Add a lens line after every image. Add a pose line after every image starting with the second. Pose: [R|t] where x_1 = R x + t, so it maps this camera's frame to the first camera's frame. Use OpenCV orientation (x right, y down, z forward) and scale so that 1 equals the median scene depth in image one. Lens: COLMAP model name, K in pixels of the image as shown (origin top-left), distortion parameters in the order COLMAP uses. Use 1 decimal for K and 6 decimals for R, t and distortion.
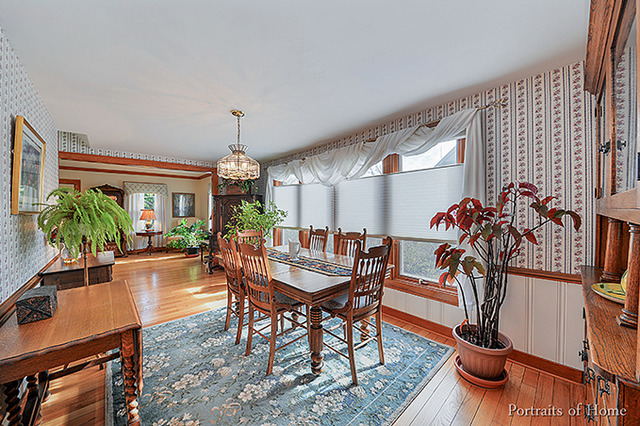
lens RADIAL K [[230.5, 0, 318.4], [0, 230.5, 212.1], [0, 0, 1]] dist [-0.020505, -0.000347]
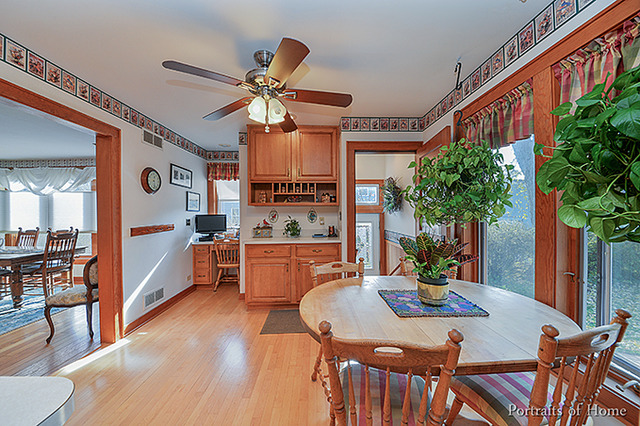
lens RADIAL K [[230.5, 0, 319.9], [0, 230.5, 212.9], [0, 0, 1]] dist [-0.020505, -0.000347]
pose [[0.655523, -0.010803, 0.755098, 0.129000], [0.012586, 0.999915, 0.003379, -0.003753], [-0.755070, 0.007289, 0.655604, -0.997321]]
